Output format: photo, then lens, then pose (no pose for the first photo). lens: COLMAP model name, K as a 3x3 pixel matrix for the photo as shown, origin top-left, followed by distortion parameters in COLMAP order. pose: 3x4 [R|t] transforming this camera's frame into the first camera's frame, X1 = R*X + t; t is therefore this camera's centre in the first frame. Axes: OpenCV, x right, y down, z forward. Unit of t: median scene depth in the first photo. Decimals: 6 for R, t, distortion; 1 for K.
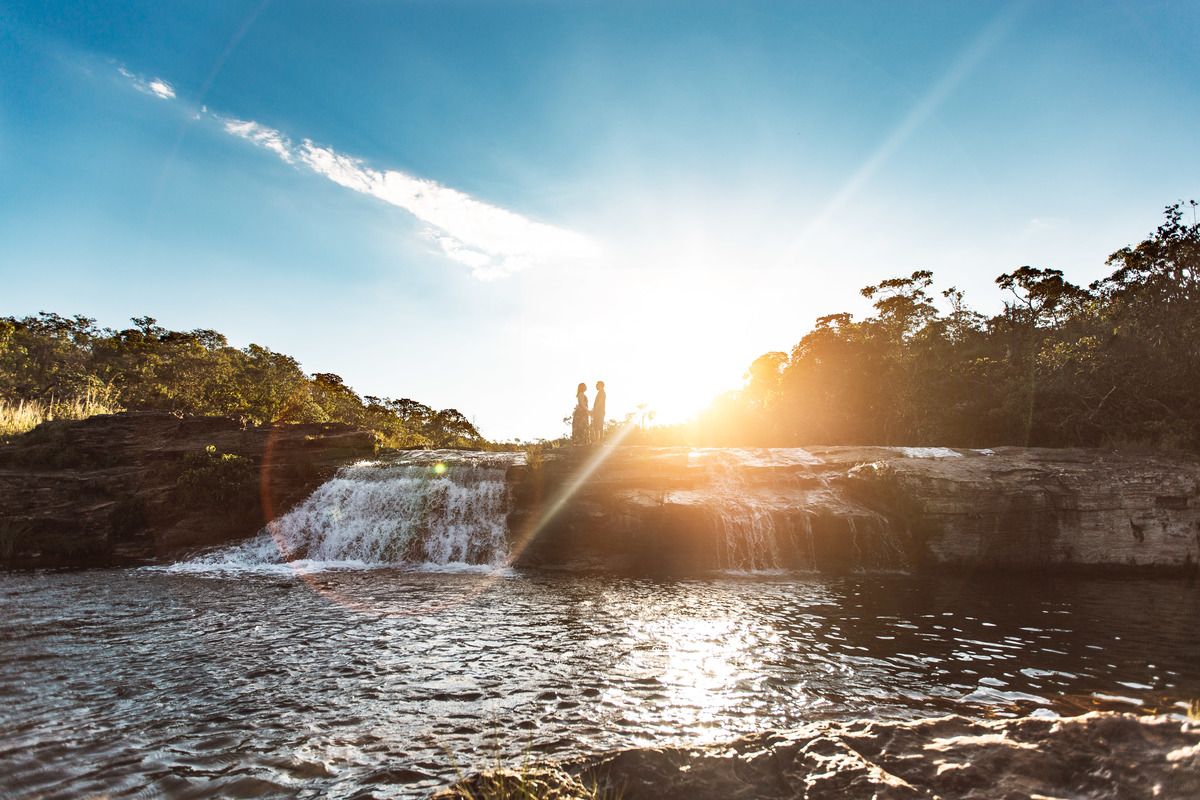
lens RADIAL K [[562.9, 0, 597.7], [0, 562.9, 400.6], [0, 0, 1]] dist [0.015385, -0.008252]
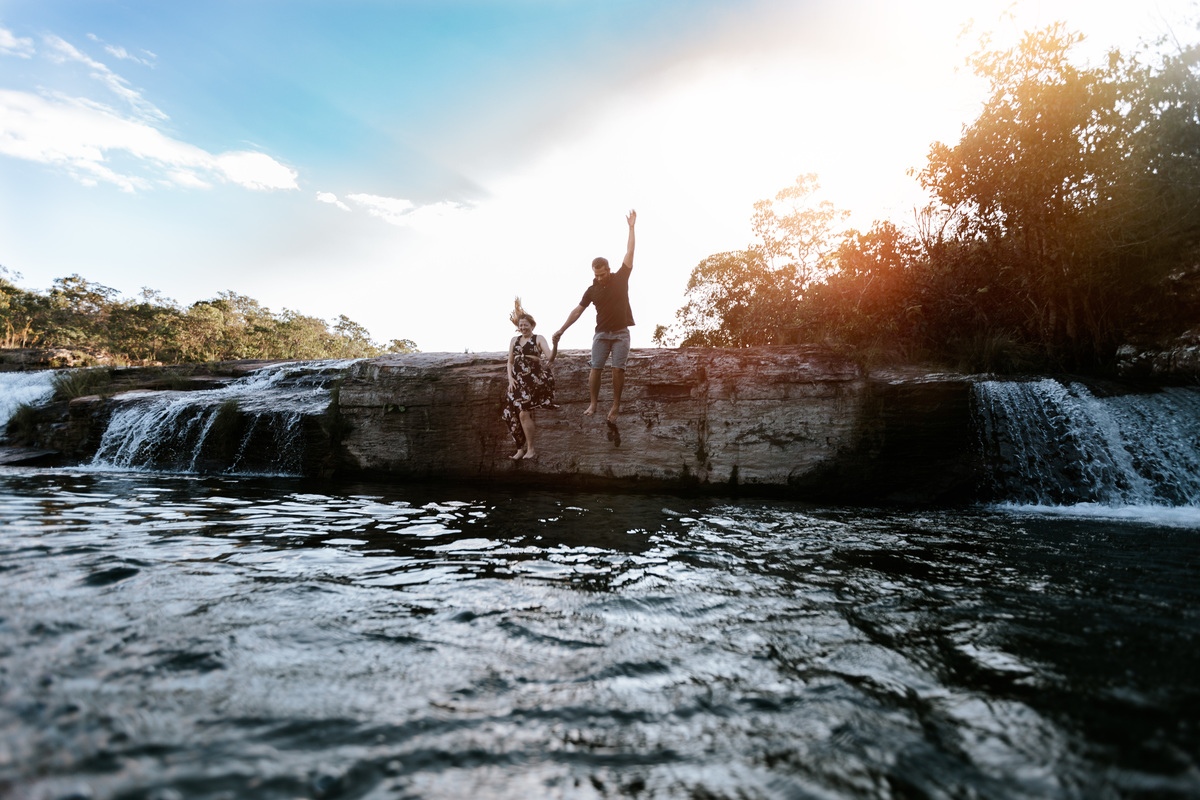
lens RADIAL K [[544.6, 0, 600.0], [0, 544.6, 400.0], [0, 0, 1]] dist [0.016288, -0.007741]
pose [[0.982893, -0.003433, -0.184145, 0.884909], [0.014968, 0.998008, 0.061286, 0.121560], [0.183568, -0.062994, 0.980987, 0.254601]]
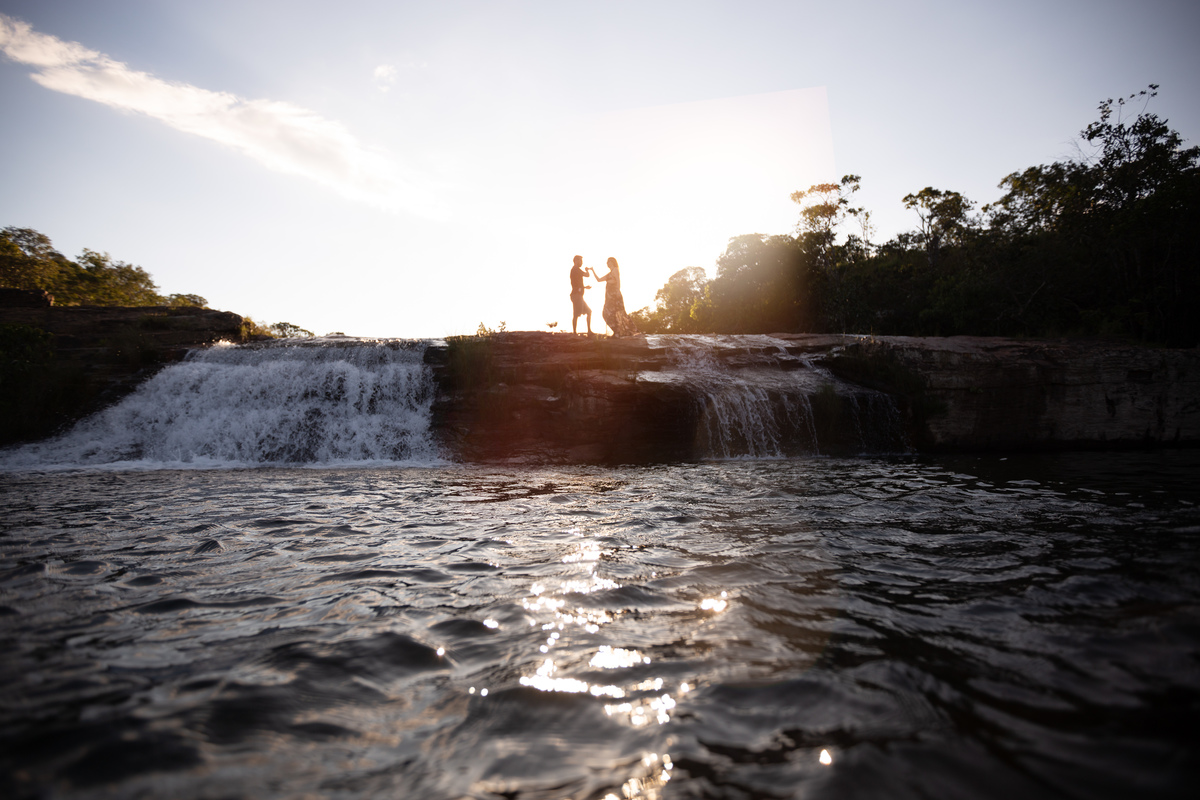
lens RADIAL K [[568.0, 0, 600.0], [0, 568.0, 400.0], [0, 0, 1]] dist [-0.043381, 0.013033]
pose [[0.983621, -0.012480, 0.179818, -0.063747], [-0.008895, 0.993024, 0.117577, 0.097401], [-0.180031, -0.117251, 0.976648, 0.196029]]
